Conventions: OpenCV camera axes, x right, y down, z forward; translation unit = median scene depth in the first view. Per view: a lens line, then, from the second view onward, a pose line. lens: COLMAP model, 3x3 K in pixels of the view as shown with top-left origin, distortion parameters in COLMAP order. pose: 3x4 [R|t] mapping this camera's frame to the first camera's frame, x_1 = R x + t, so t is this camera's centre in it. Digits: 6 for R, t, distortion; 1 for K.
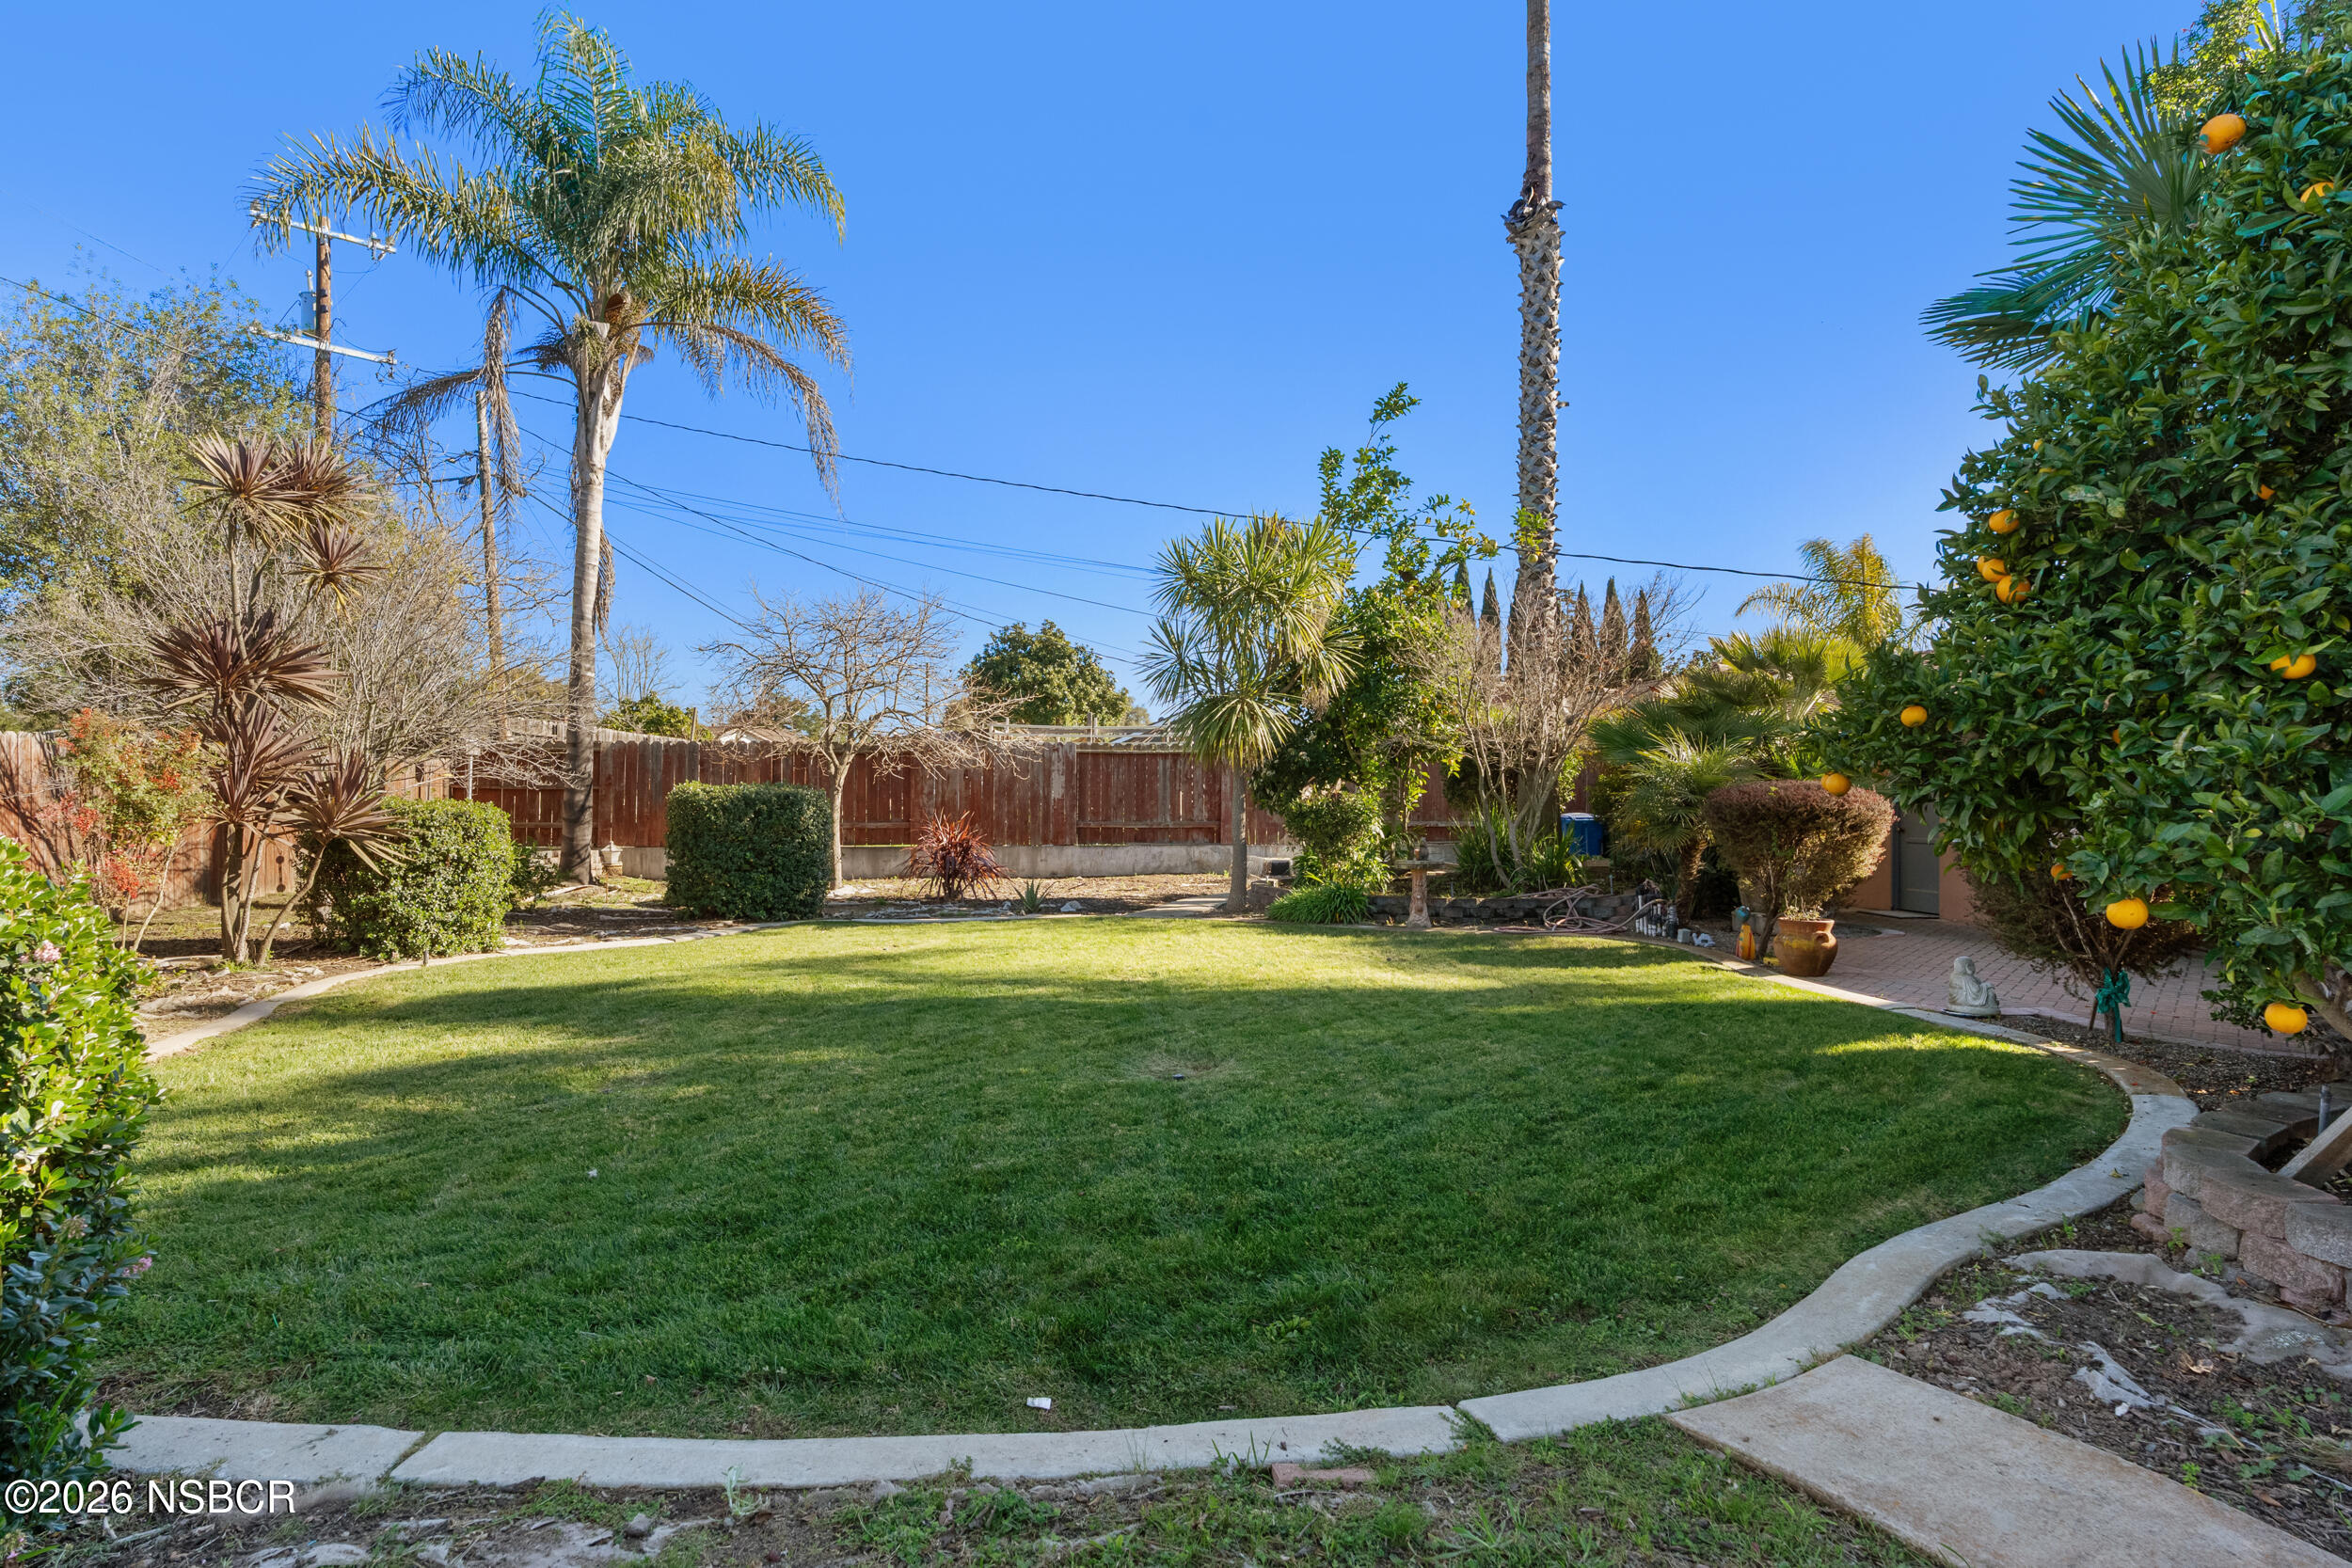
lens RADIAL K [[1262.1, 0, 1176.0], [0, 1262.1, 784.0], [0, 0, 1]] dist [0.001929, 0.000276]
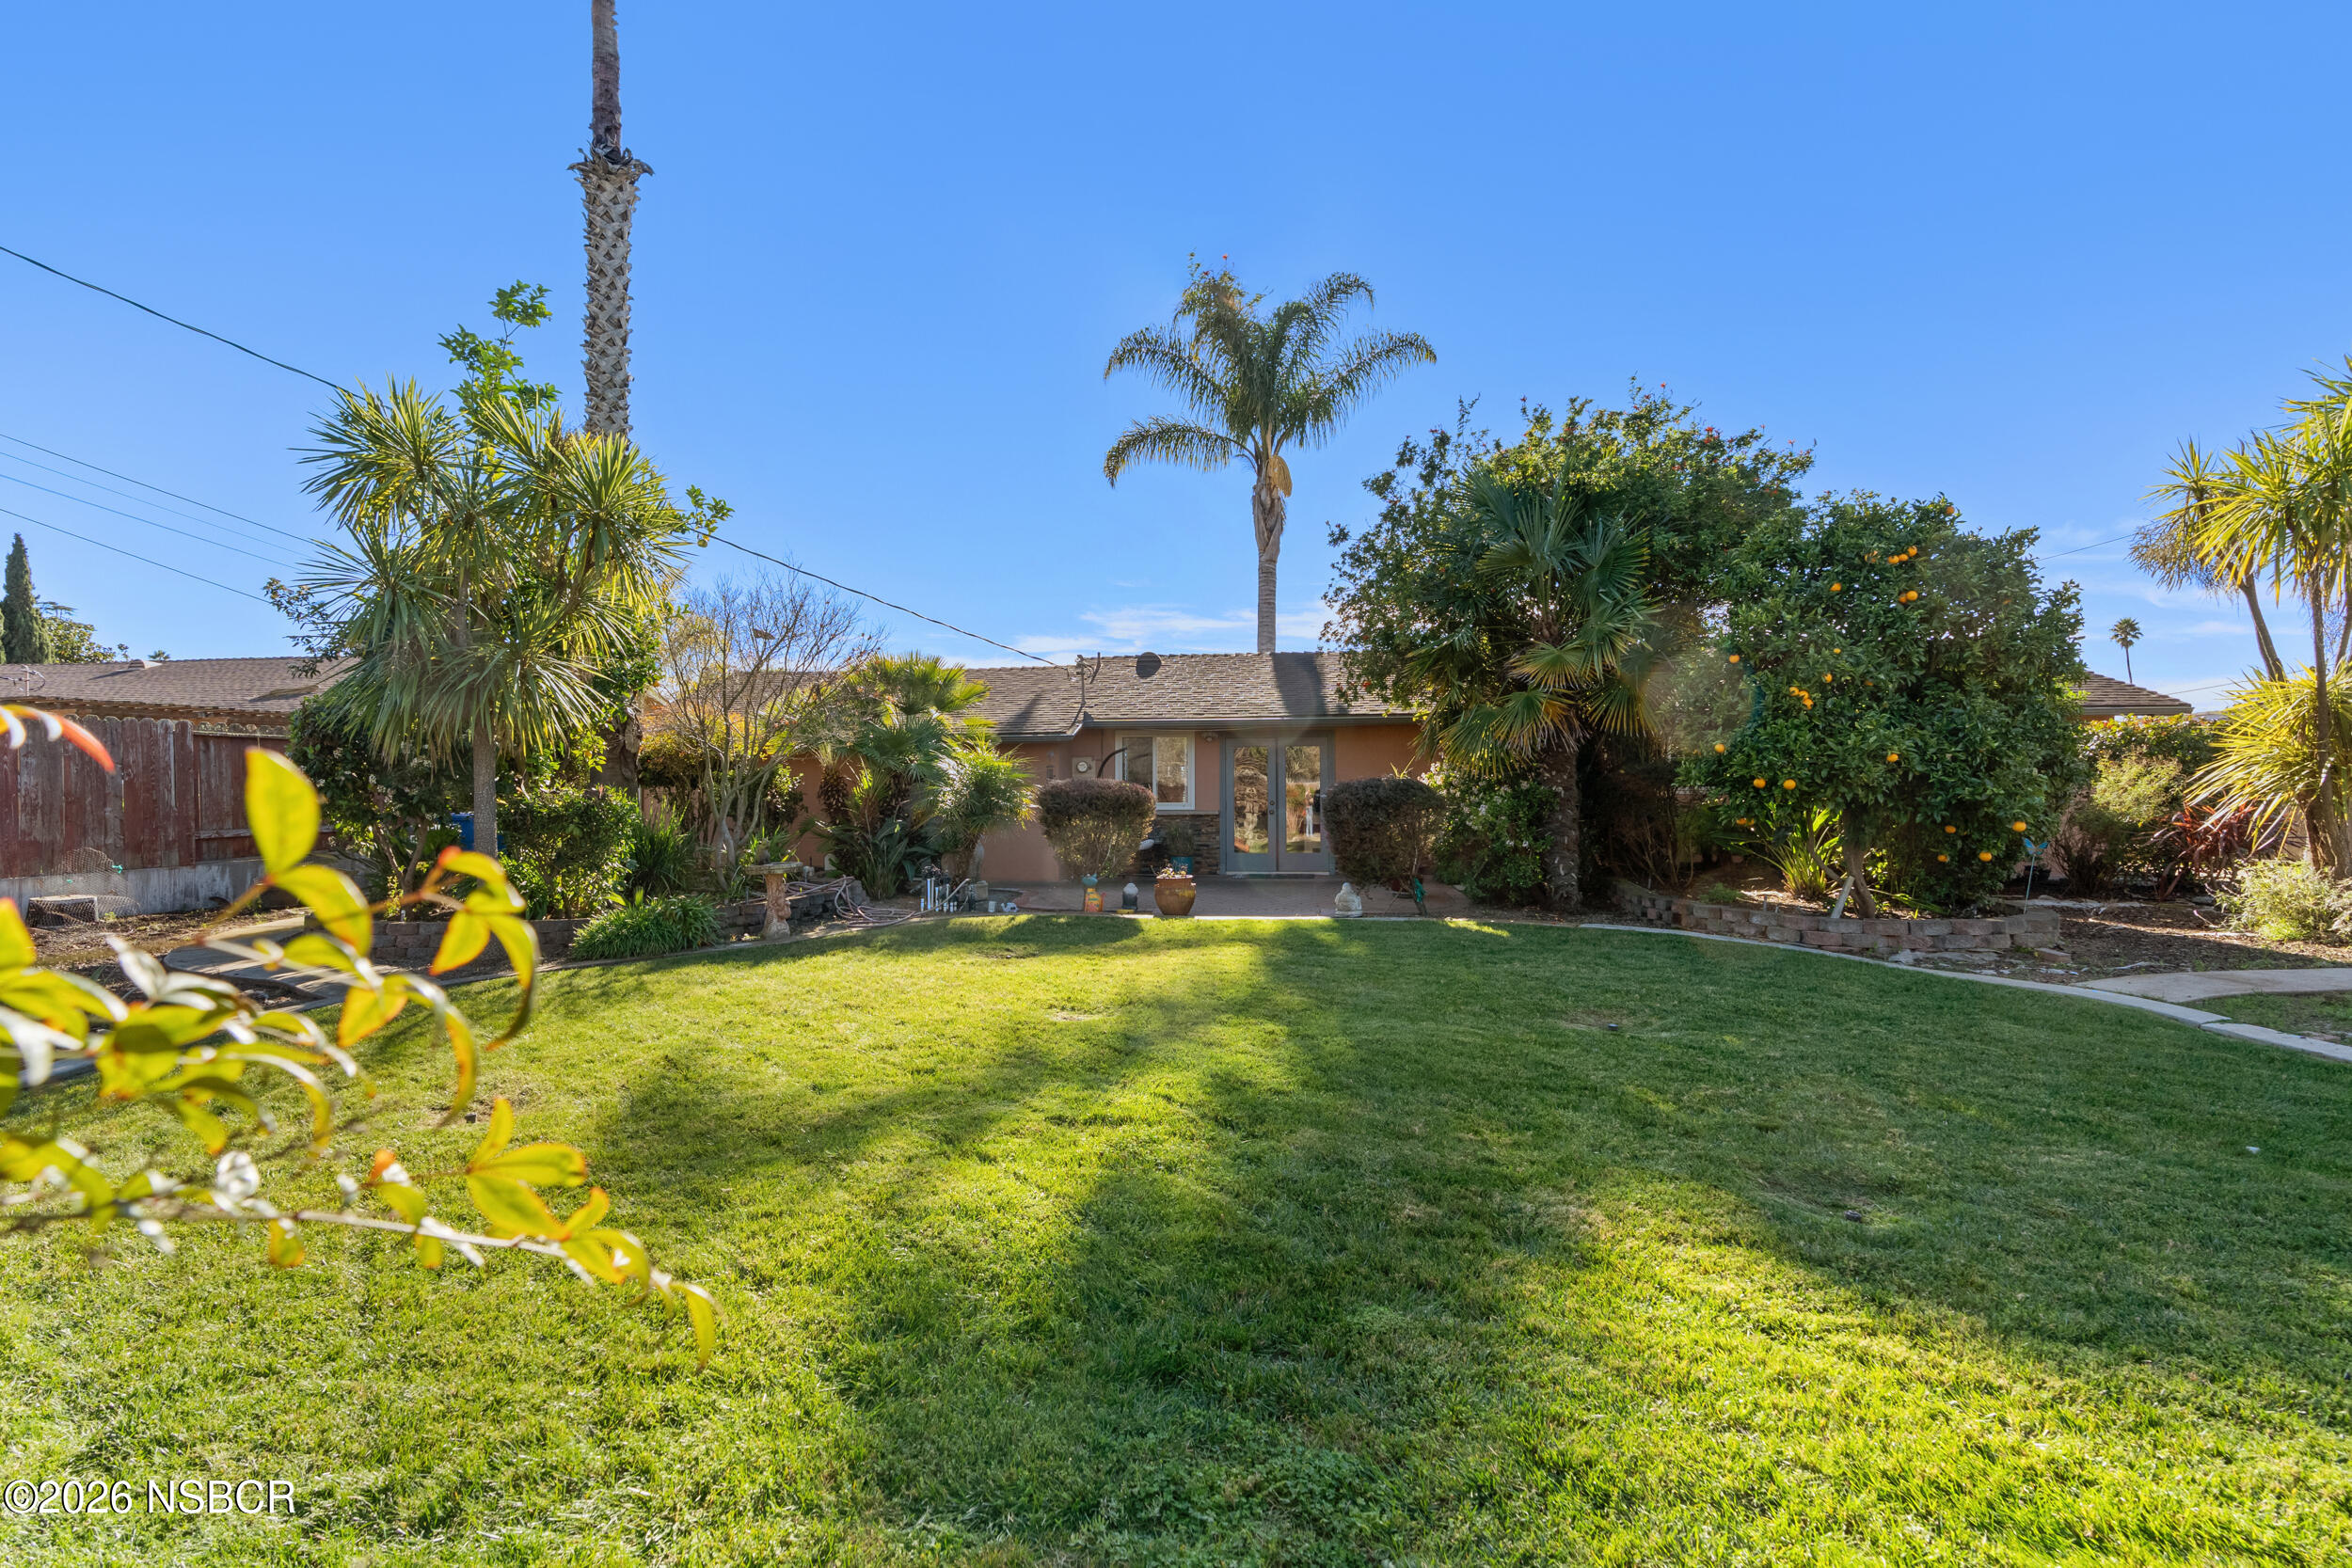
lens RADIAL K [[1063.0, 0, 1155.6], [0, 1063.0, 780.3], [0, 0, 1]] dist [-0.001398, 0.000232]
pose [[0.201070, -0.000264, 0.979577, -0.397160], [-0.003405, 0.999994, 0.000968, -0.001233], [-0.979571, -0.003530, 0.201068, 0.456695]]
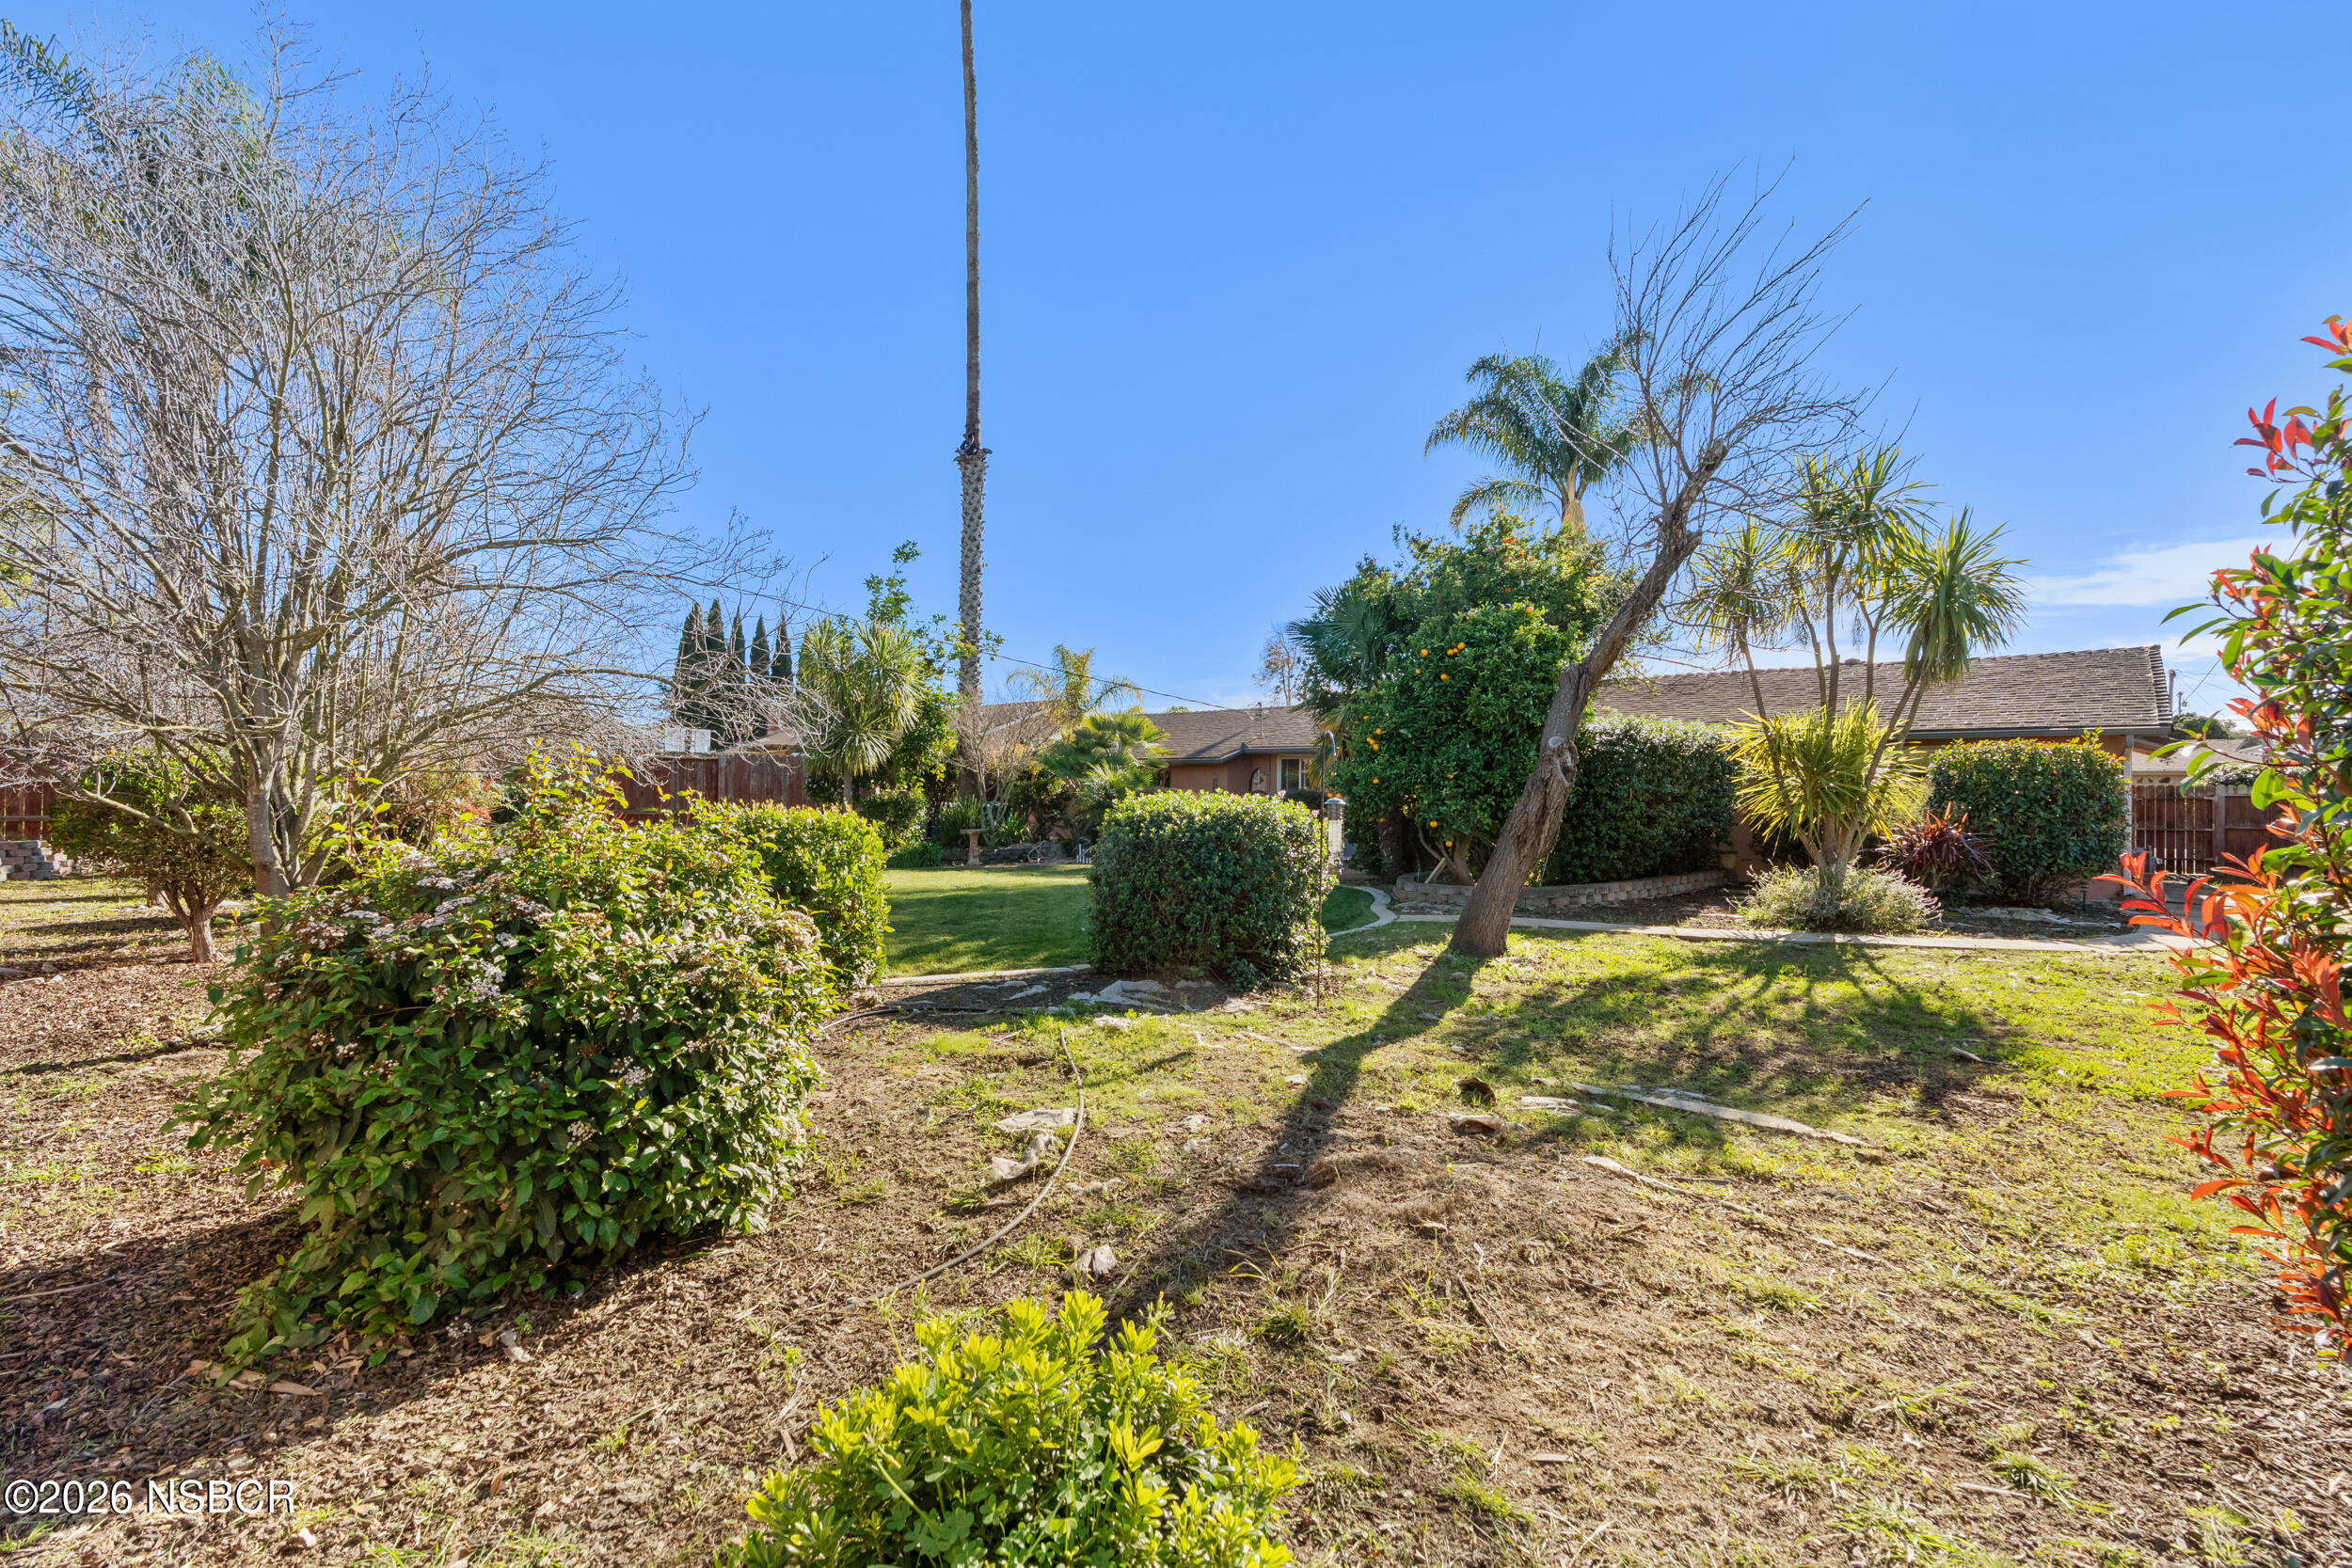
lens RADIAL K [[1079.8, 0, 1172.0], [0, 1079.8, 776.9], [0, 0, 1]] dist [-0.001805, 0.000387]
pose [[0.718539, 0.014691, 0.695331, -0.531422], [-0.014495, 0.999876, -0.006147, -0.007159], [-0.695335, -0.005662, 0.718663, -0.236410]]
